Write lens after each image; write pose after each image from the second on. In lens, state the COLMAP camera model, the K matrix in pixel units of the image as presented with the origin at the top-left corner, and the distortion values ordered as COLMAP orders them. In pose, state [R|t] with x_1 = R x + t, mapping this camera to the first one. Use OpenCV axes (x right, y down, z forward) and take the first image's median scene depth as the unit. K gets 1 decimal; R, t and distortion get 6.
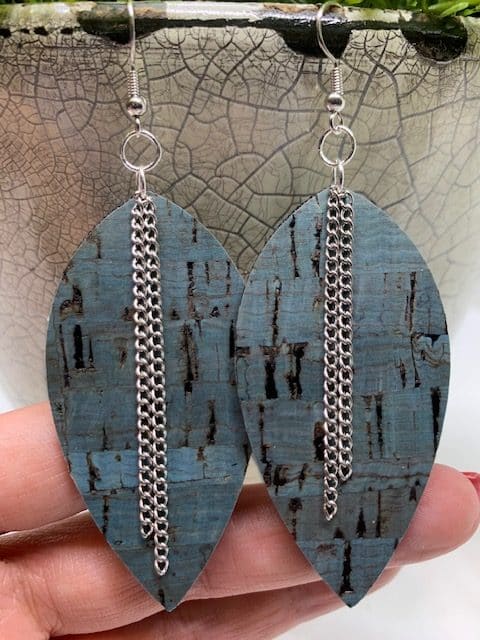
lens RADIAL K [[489.8, 0, 240.0], [0, 489.8, 320.0], [0, 0, 1]] dist [-0.106709, 0.082915]
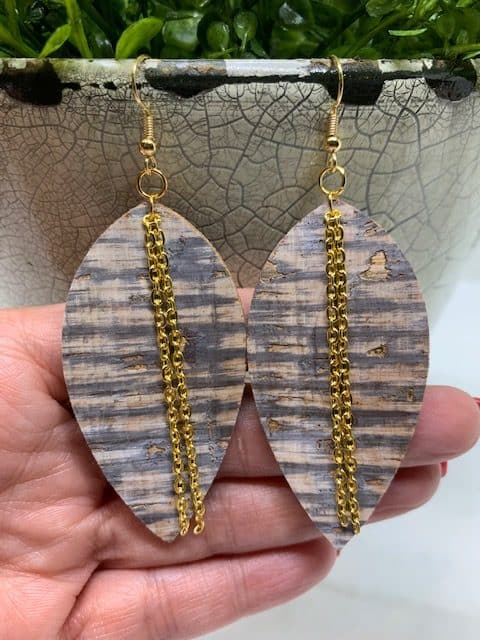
lens RADIAL K [[489.8, 0, 240.0], [0, 489.8, 320.0], [0, 0, 1]] dist [-0.106709, 0.082915]
pose [[0.996381, -0.046083, 0.071429, -0.214605], [0.039415, 0.994969, 0.092099, -0.153055], [-0.075314, -0.088950, 0.993185, -0.160354]]
